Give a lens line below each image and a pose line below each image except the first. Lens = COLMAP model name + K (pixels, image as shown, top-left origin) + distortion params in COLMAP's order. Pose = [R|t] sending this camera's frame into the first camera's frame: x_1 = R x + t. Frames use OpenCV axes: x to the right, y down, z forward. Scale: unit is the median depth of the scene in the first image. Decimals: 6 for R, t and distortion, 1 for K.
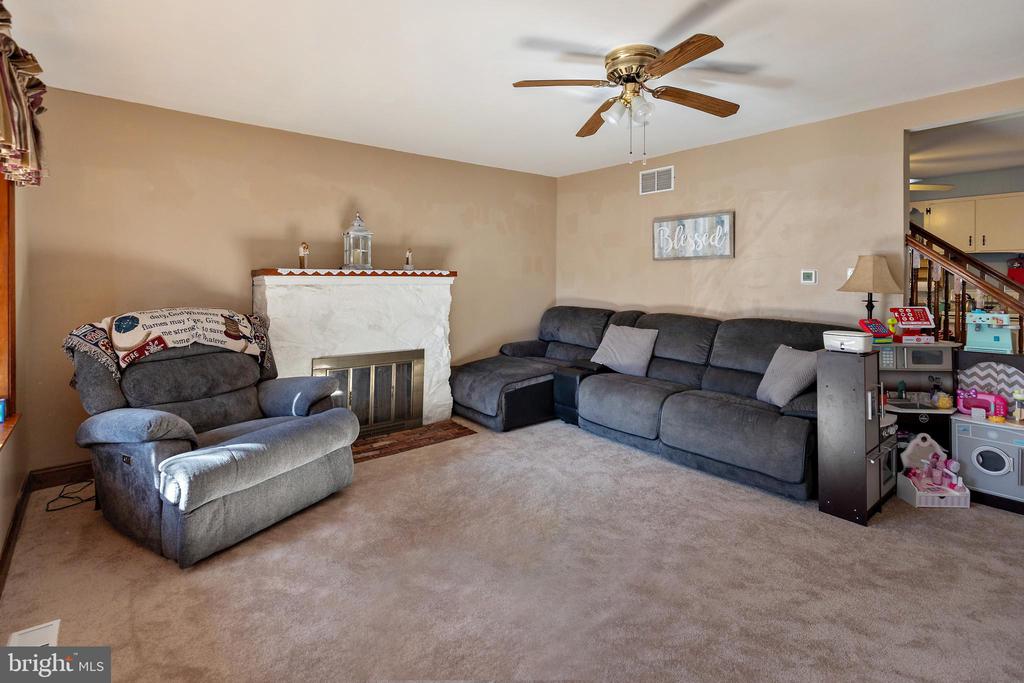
lens RADIAL K [[478.1, 0, 508.2], [0, 478.1, 329.9], [0, 0, 1]] dist [0.000600, -0.000309]
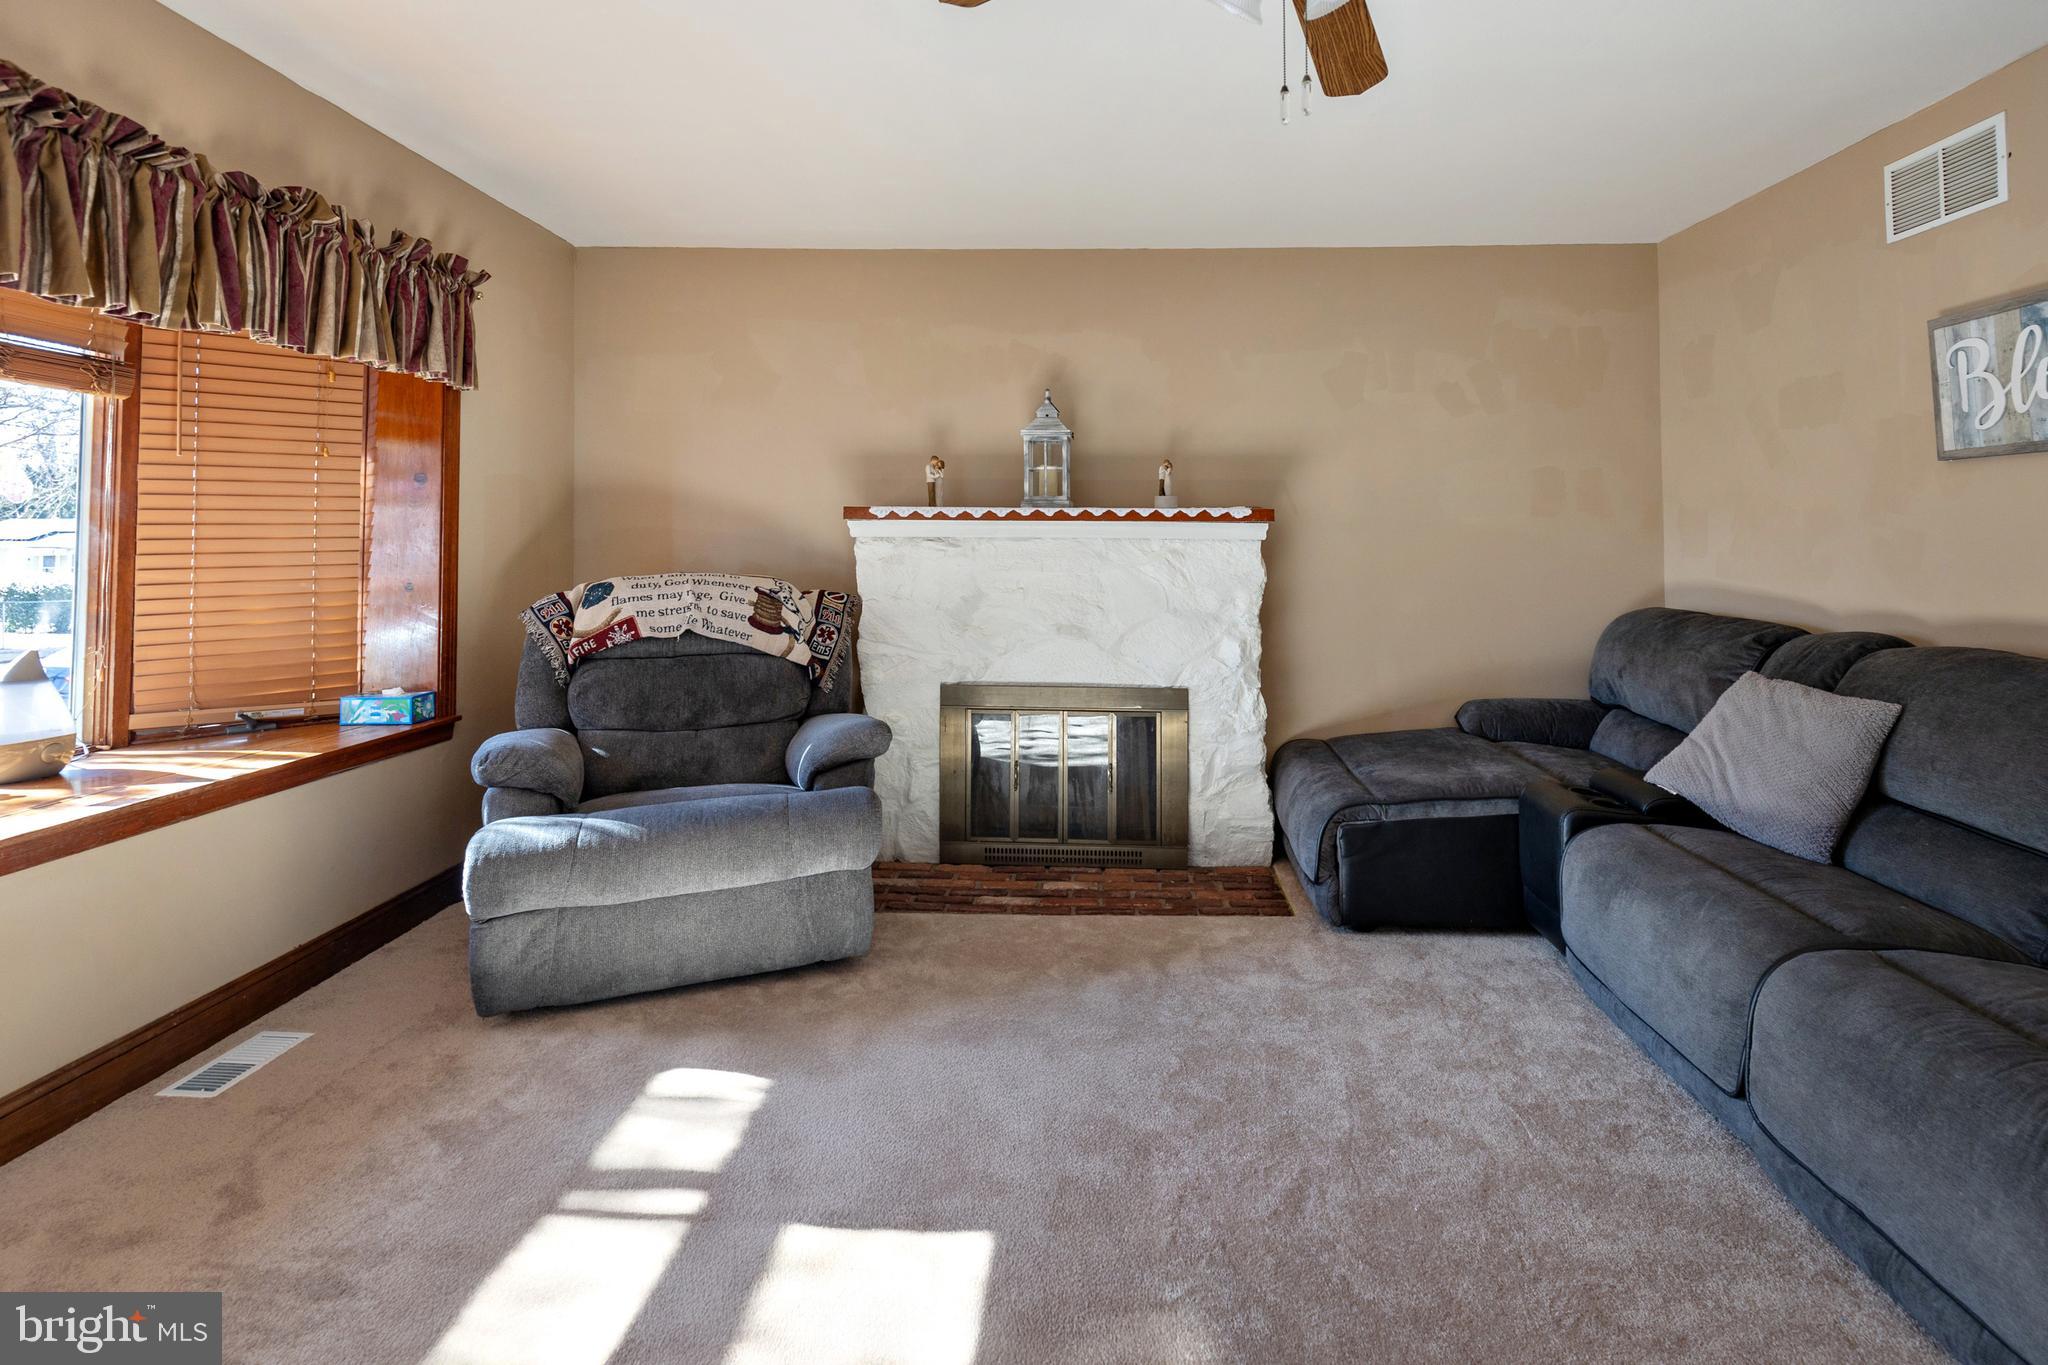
lens RADIAL K [[967.3, 0, 1091.9], [0, 967.3, 579.0], [0, 0, 1]] dist [0.002560, -0.000462]
pose [[0.771136, 0.028156, -0.636047, 0.359548], [-0.071079, 0.996584, -0.042059, -0.018273], [0.632690, 0.077643, 0.770503, 0.303893]]
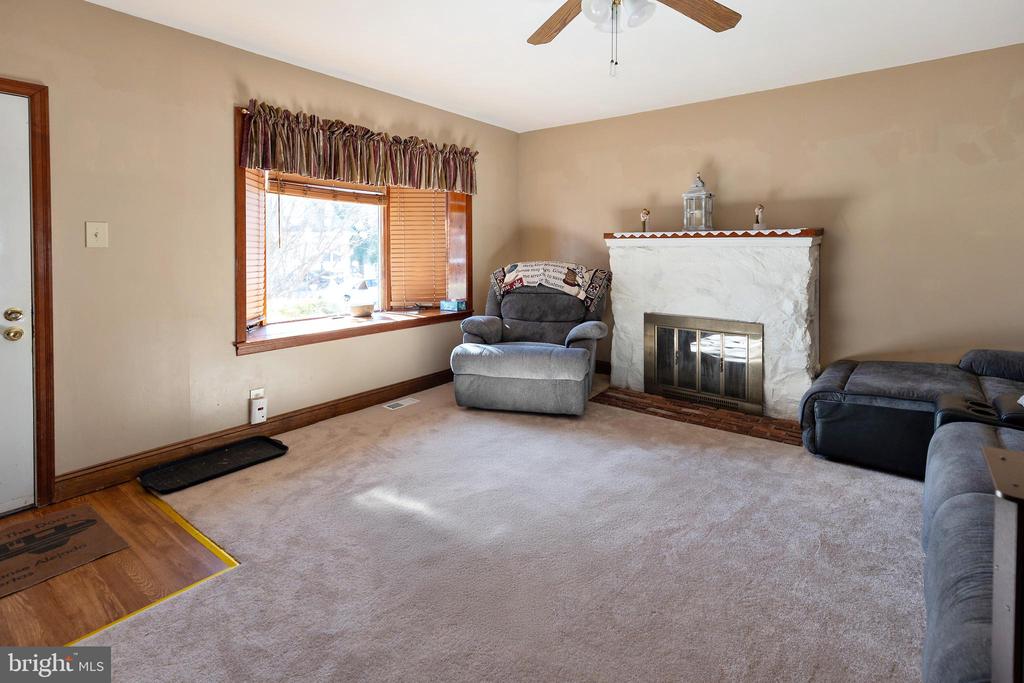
lens RADIAL K [[496.6, 0, 535.7], [0, 496.6, 309.8], [0, 0, 1]] dist [-0.001077, -0.000258]
pose [[0.246733, 0.120406, -0.961574, 0.644818], [-0.100553, 0.990076, 0.098174, -0.034928], [0.963853, 0.072466, 0.256392, 0.453361]]
